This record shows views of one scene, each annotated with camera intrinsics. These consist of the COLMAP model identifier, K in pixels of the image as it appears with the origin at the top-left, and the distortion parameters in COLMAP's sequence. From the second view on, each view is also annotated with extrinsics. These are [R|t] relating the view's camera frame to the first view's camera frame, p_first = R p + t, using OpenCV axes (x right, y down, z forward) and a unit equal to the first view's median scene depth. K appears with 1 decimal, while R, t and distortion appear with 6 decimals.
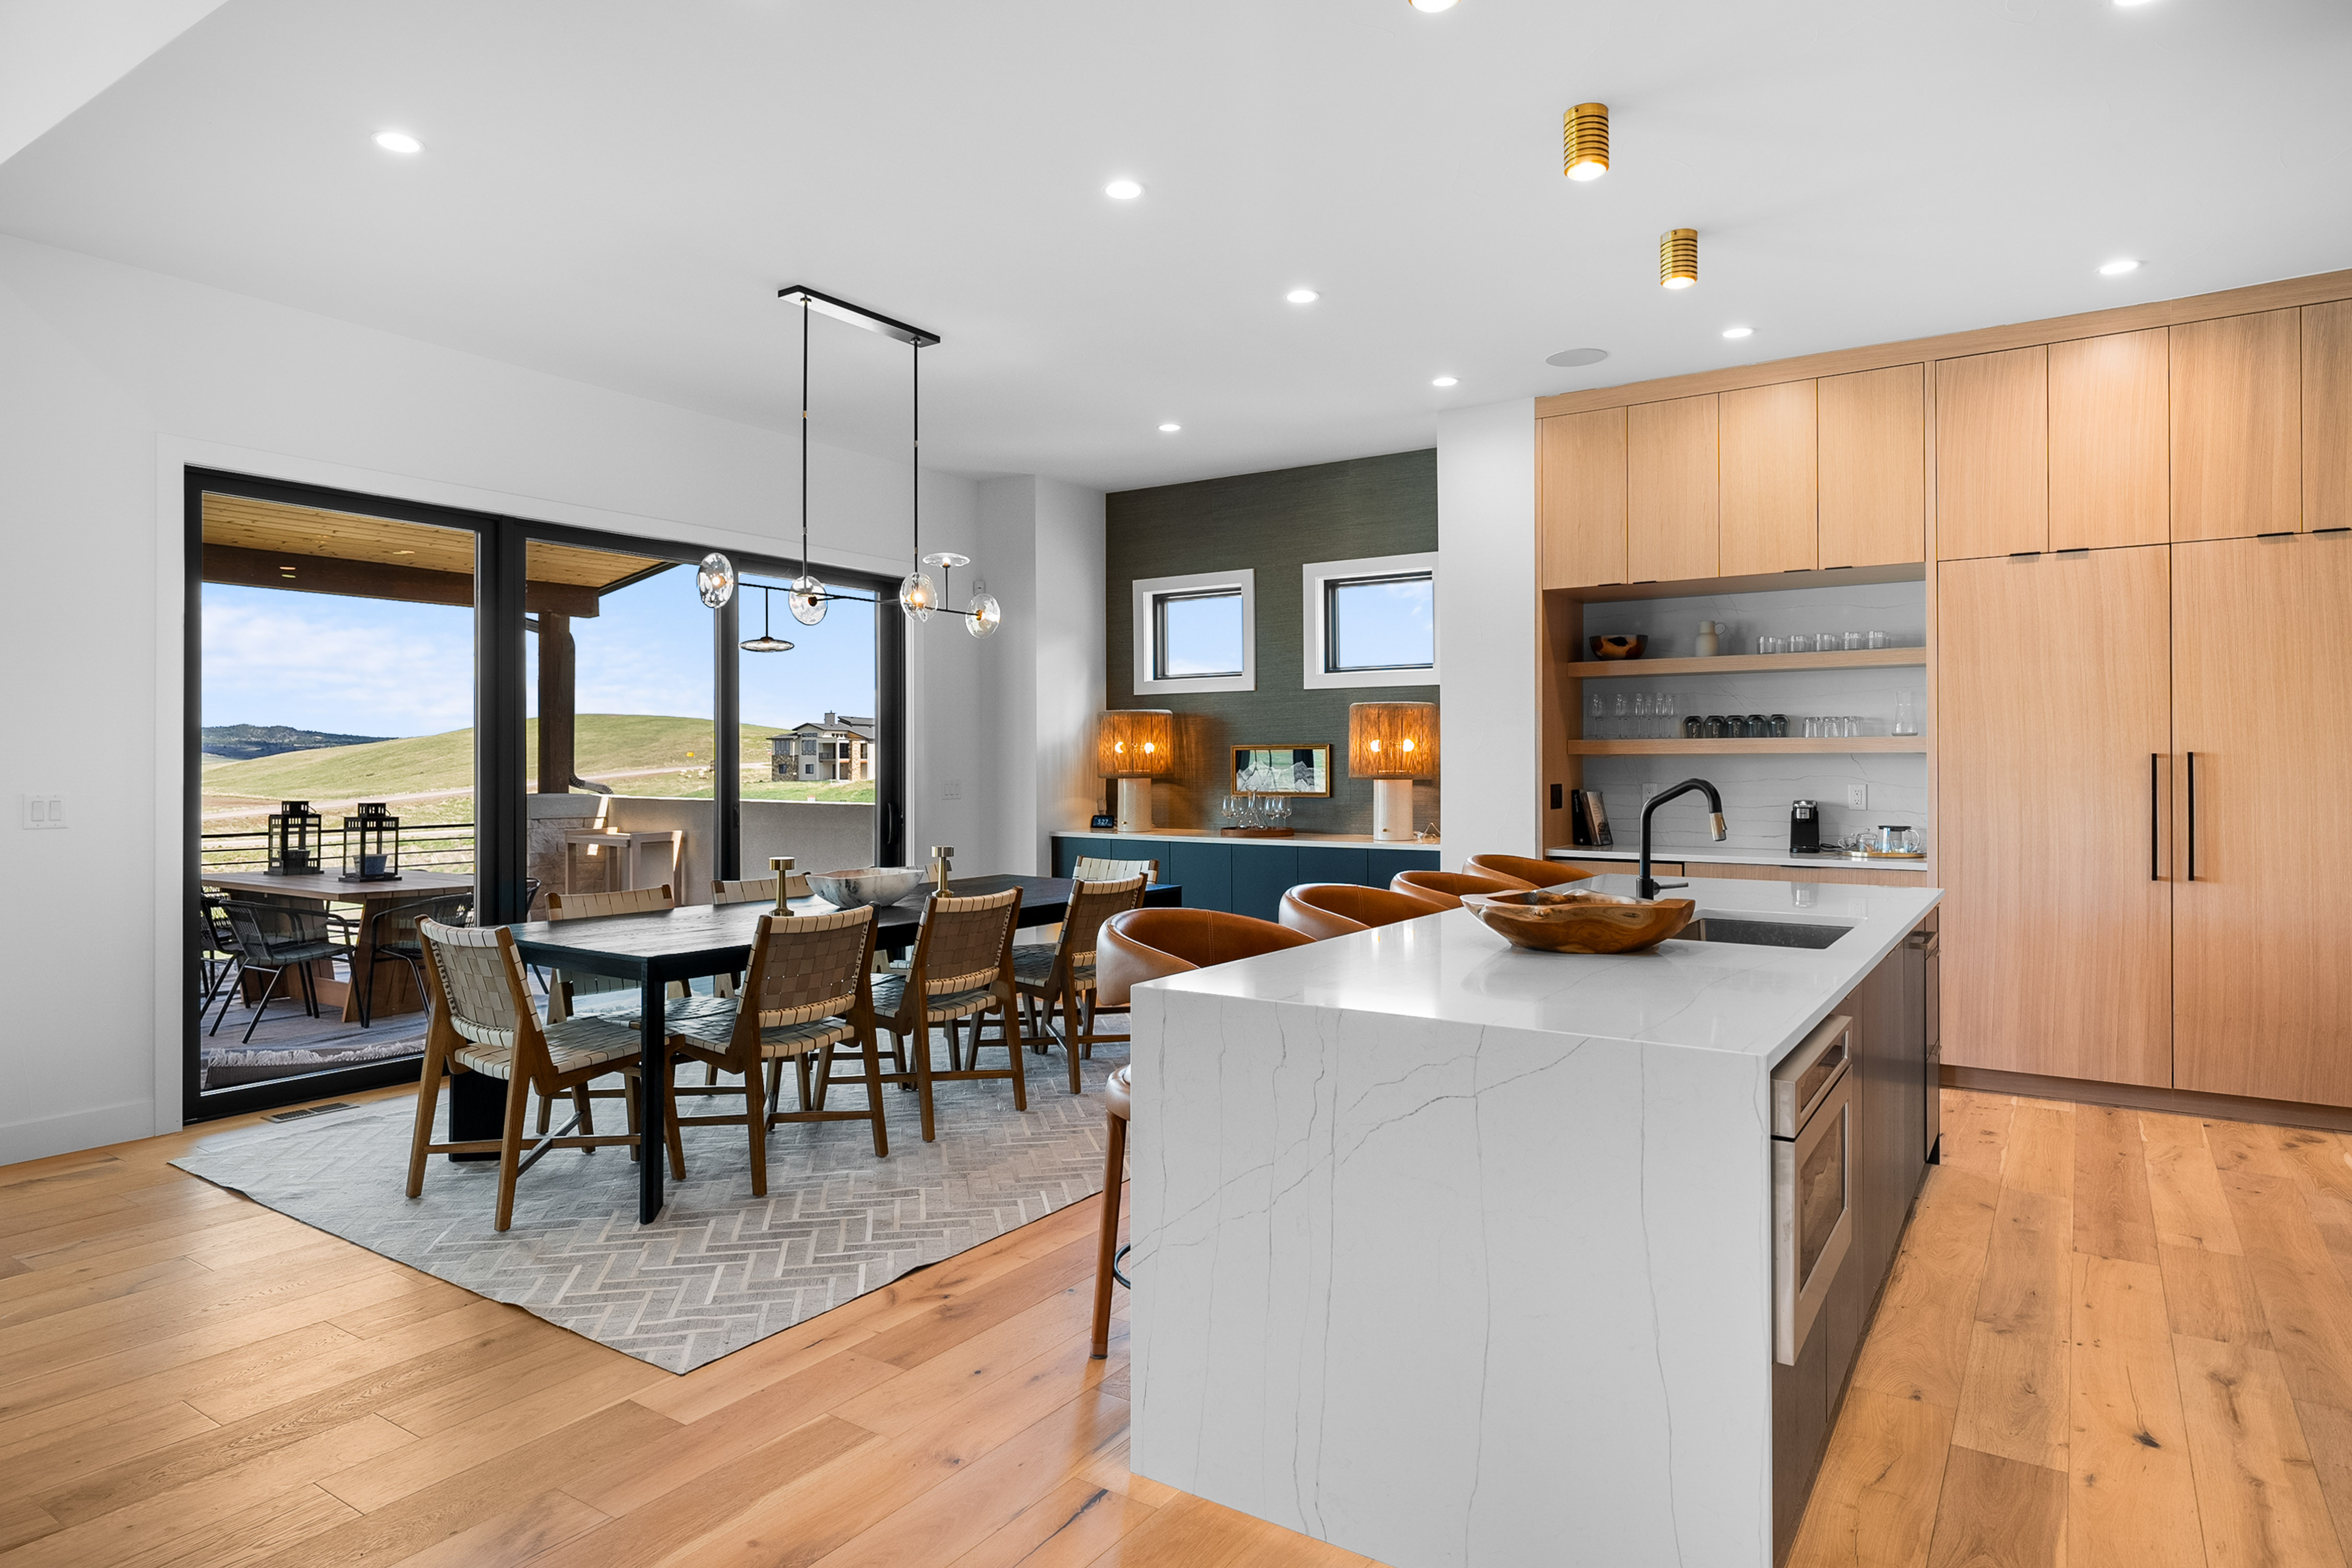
lens RADIAL K [[1345.8, 0, 1171.7], [0, 1345.8, 758.5], [0, 0, 1]] dist [0.000092, 0.001025]
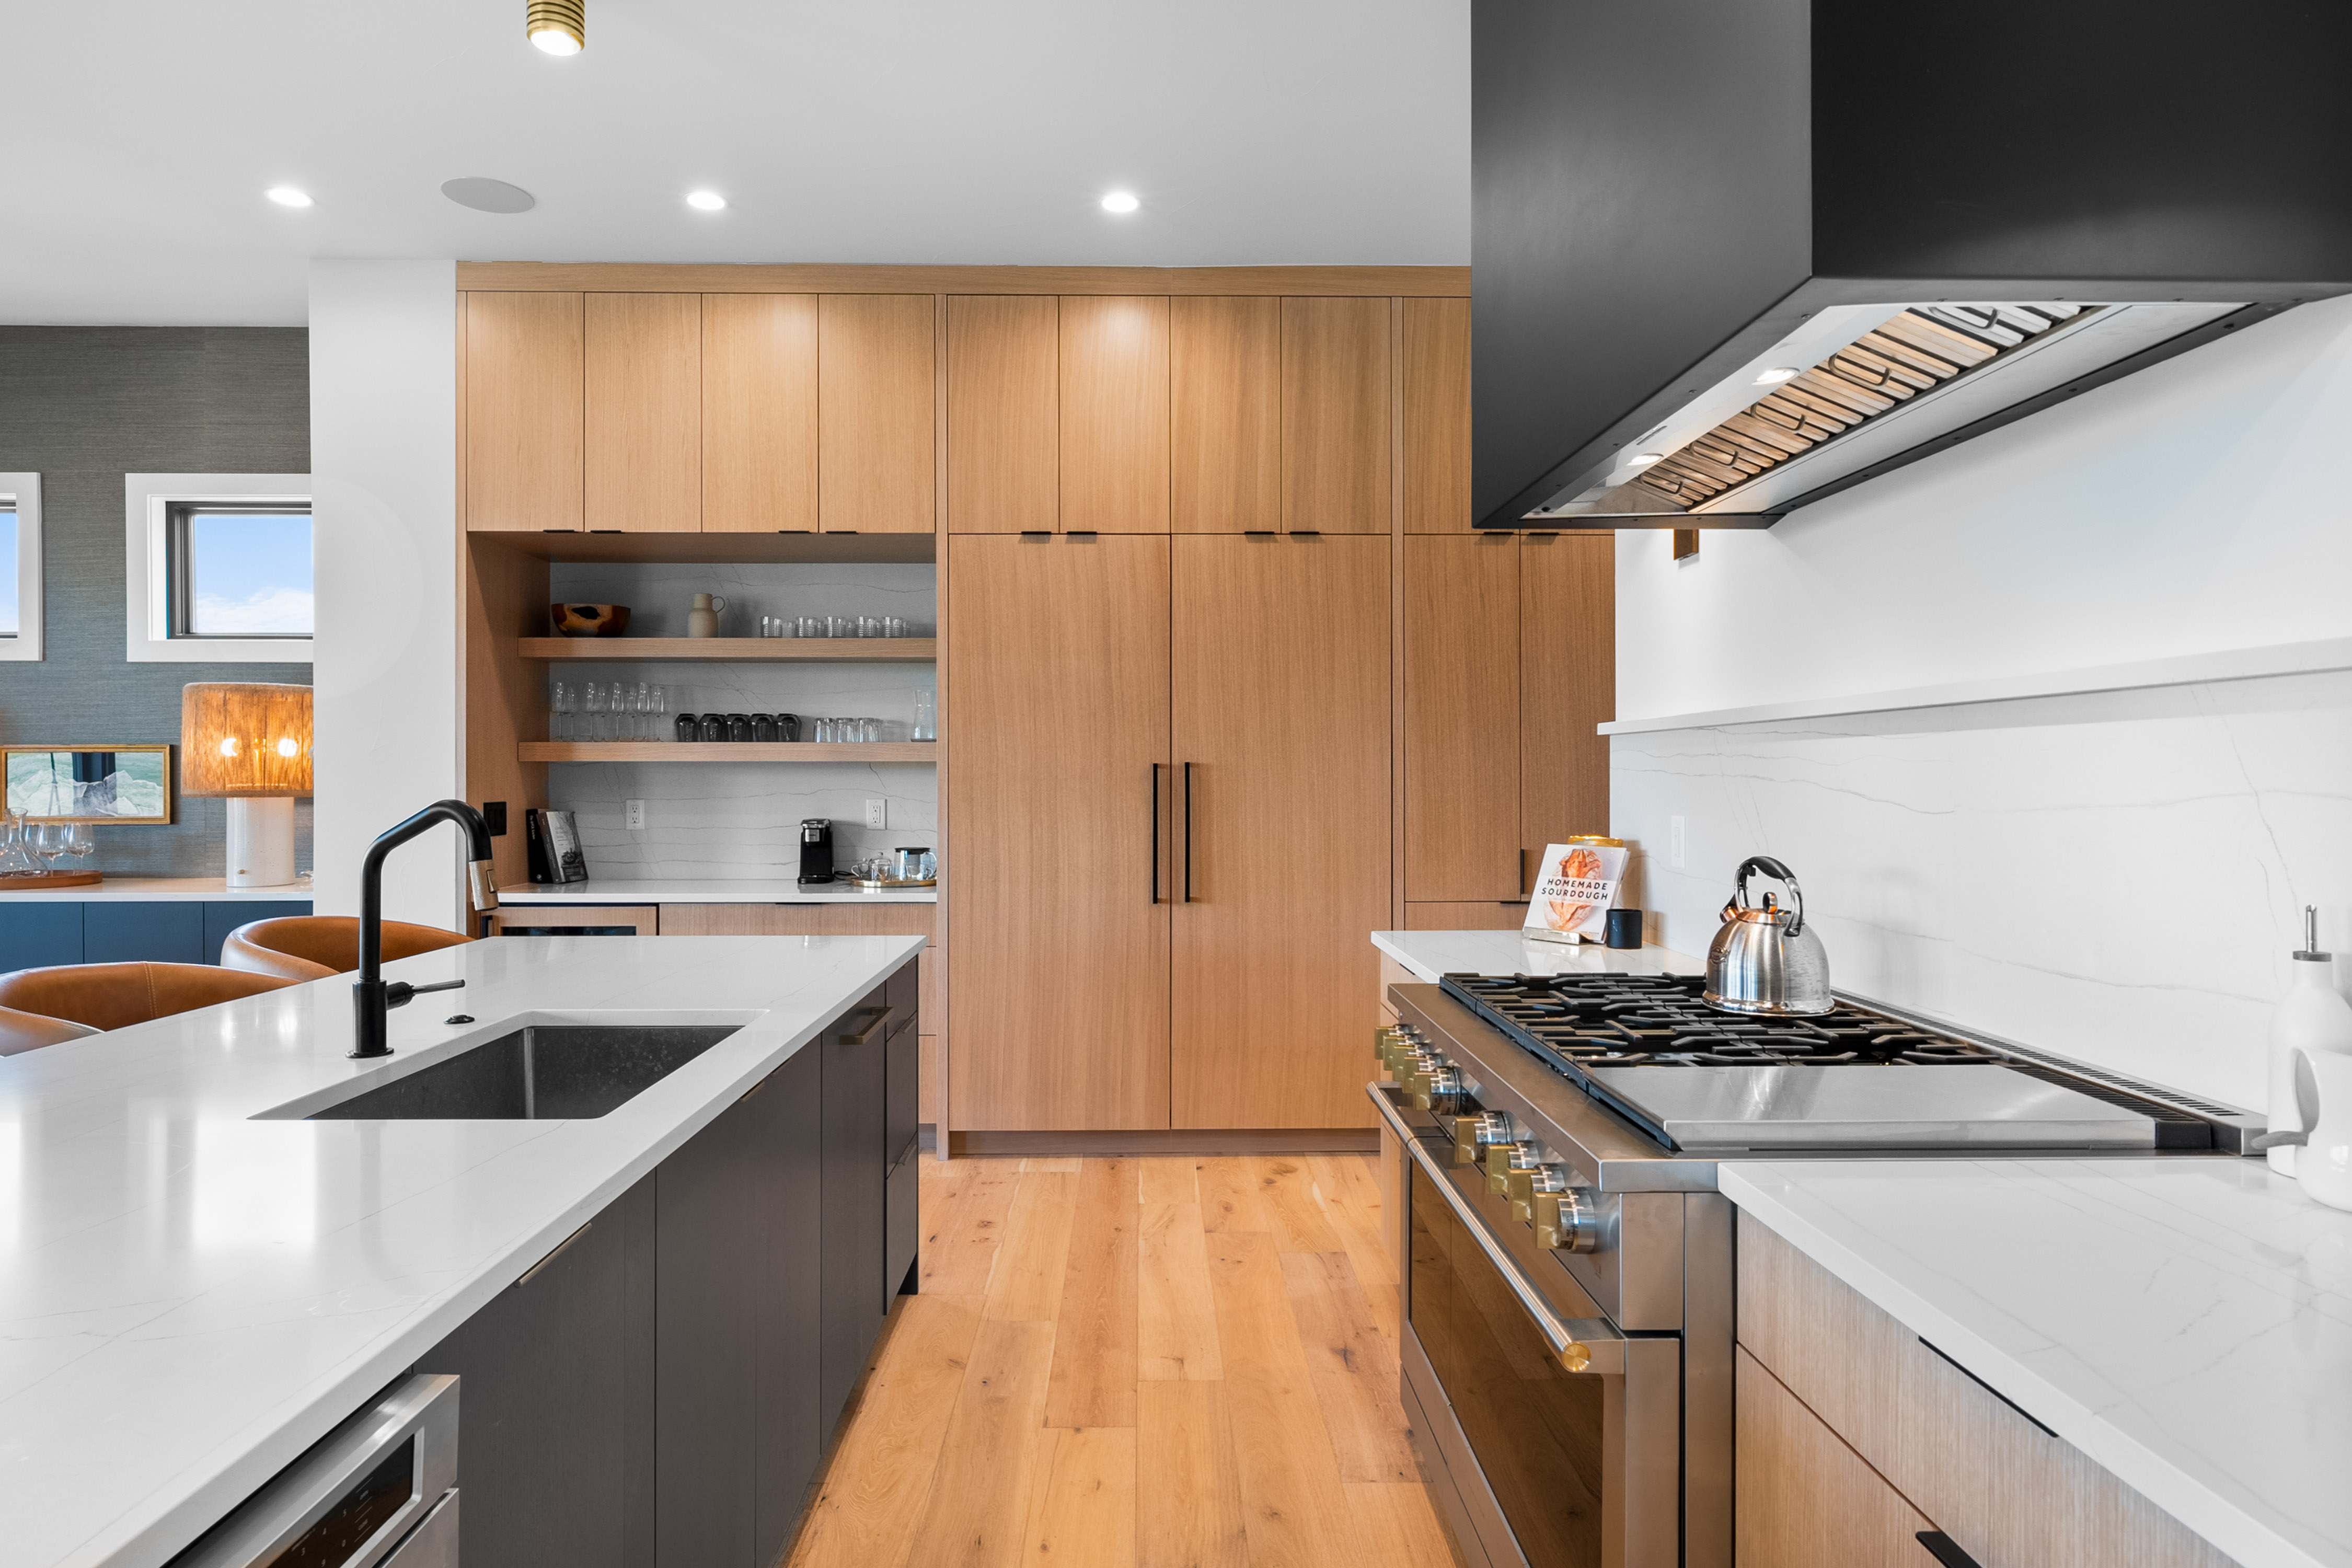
lens RADIAL K [[1336.4, 0, 1172.1], [0, 1336.4, 774.3], [0, 0, 1]] dist [-0.006974, -0.002159]
pose [[0.814865, 0.002388, 0.579646, 0.202383], [-0.003684, 0.999993, 0.001059, 0.002202], [-0.579639, -0.002998, 0.814868, 0.242139]]
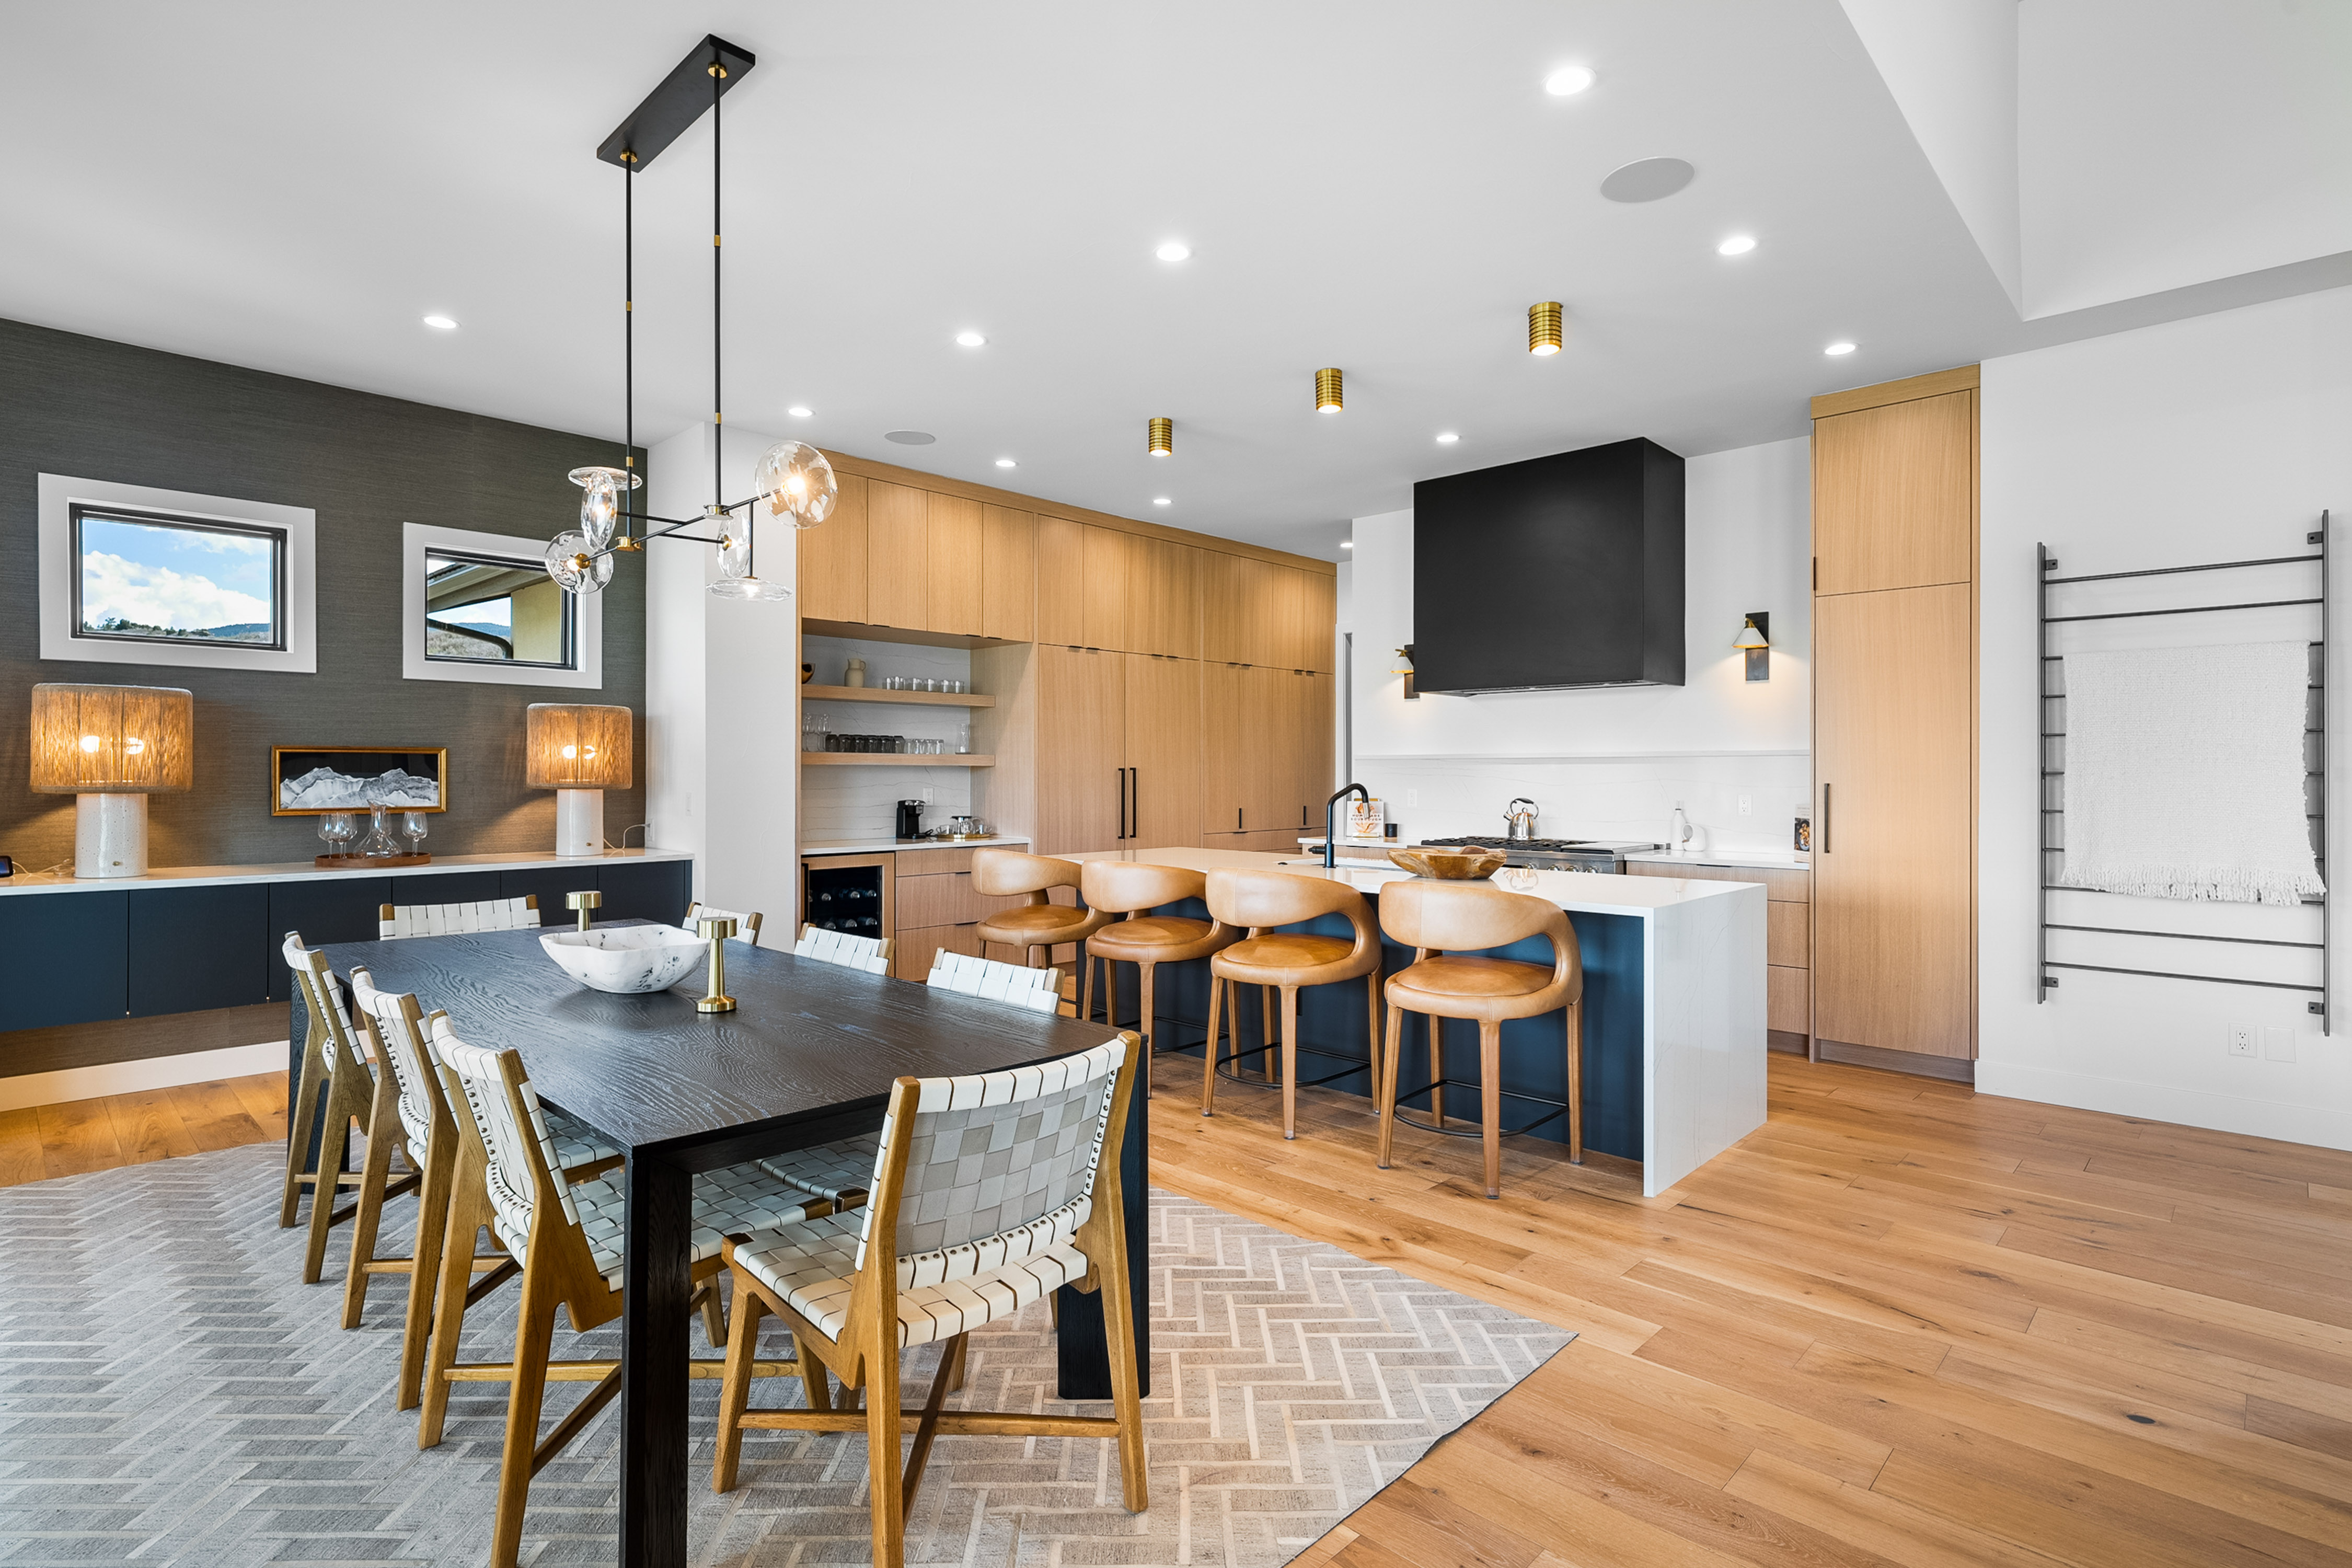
lens RADIAL K [[1137.4, 0, 1170.0], [0, 1137.4, 776.6], [0, 0, 1]] dist [0.001631, 0.000061]
pose [[0.173370, -0.000908, 0.984856, -0.717329], [-0.007054, 0.999973, 0.002164, 0.003399], [-0.984832, -0.007322, 0.173358, 0.632071]]
